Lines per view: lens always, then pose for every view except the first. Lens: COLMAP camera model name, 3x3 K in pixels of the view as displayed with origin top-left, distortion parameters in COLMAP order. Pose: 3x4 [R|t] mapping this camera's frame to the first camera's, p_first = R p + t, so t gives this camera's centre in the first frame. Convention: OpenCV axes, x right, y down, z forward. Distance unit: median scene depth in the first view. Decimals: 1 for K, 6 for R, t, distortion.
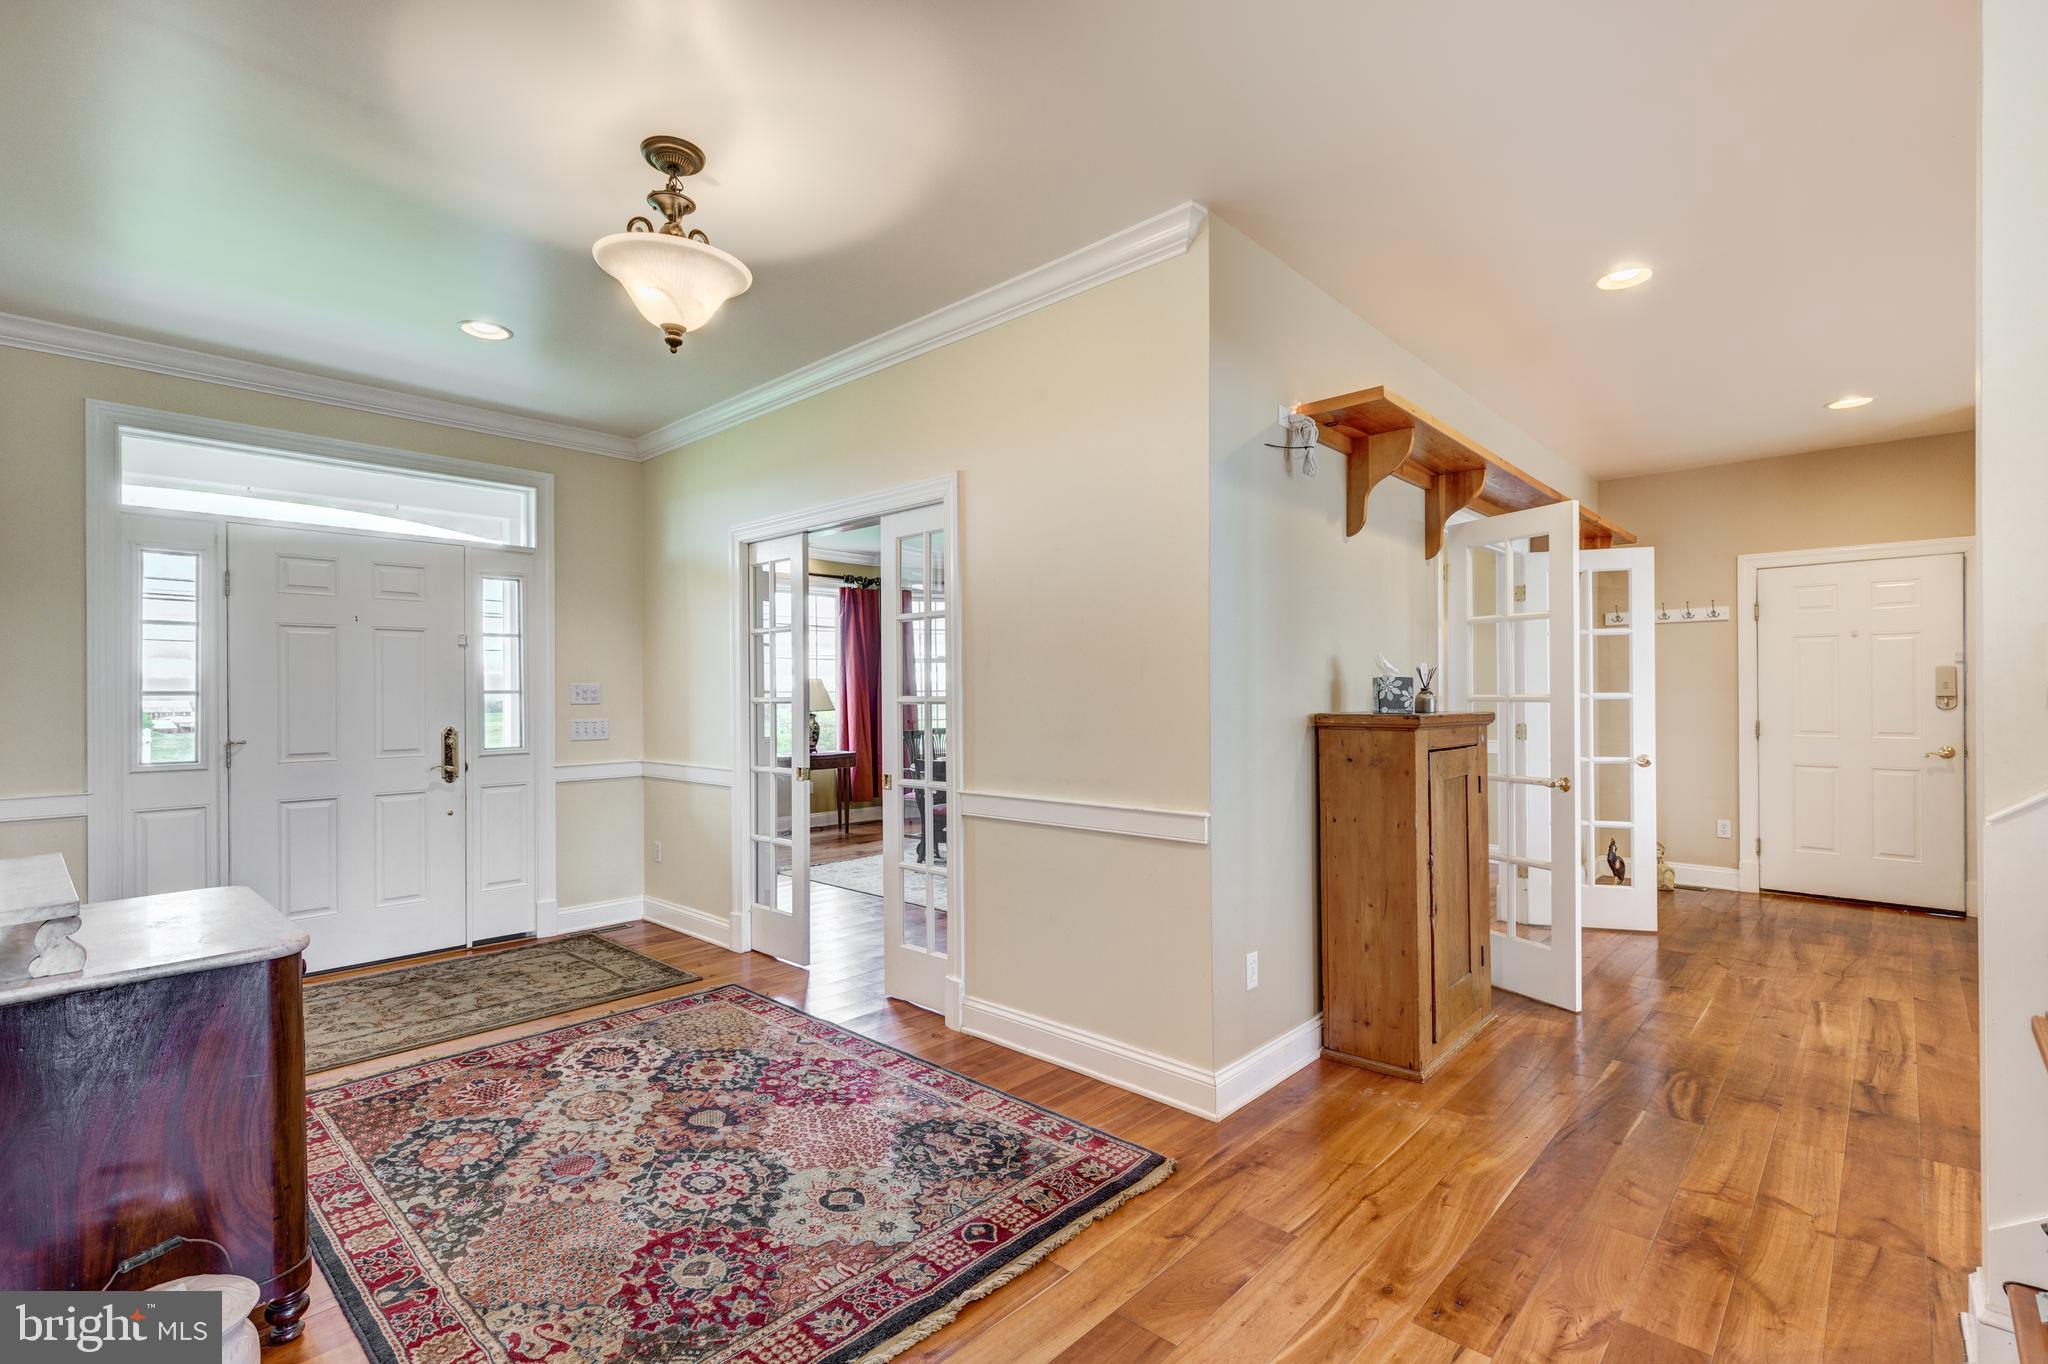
lens RADIAL K [[933.6, 0, 1021.9], [0, 933.6, 685.5], [0, 0, 1]] dist [0.004099, 0.000400]
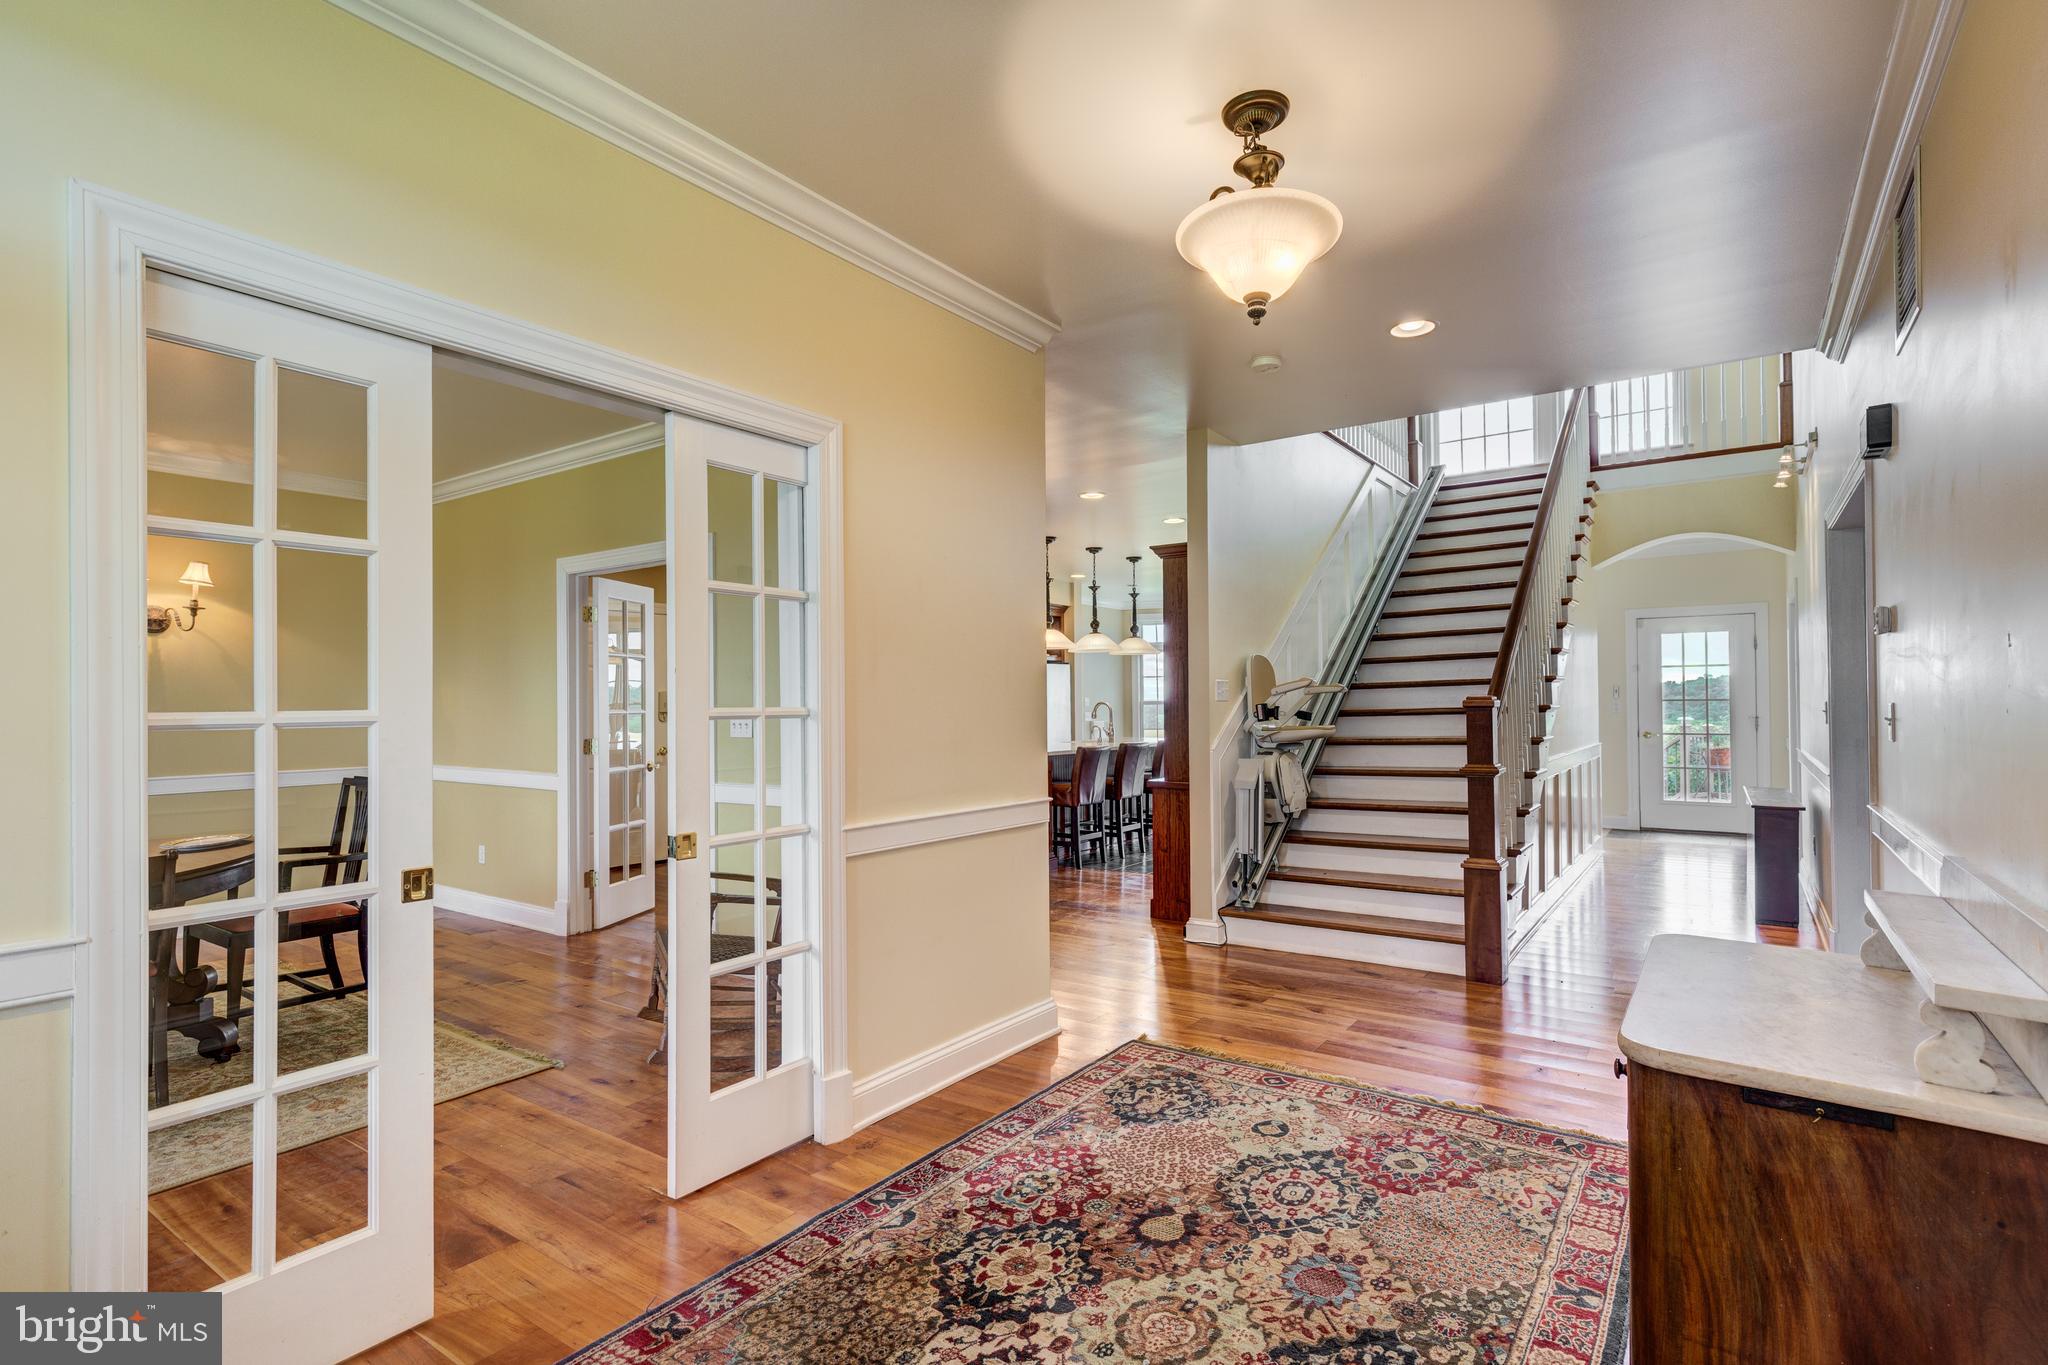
lens RADIAL K [[1006.8, 0, 1024.8], [0, 1006.8, 694.6], [0, 0, 1]] dist [-0.001608, -0.000852]
pose [[-0.131765, 0.019656, 0.991086, -1.301957], [0.005926, 0.999801, -0.019041, 0.027012], [-0.991263, 0.003365, -0.131856, 1.357621]]
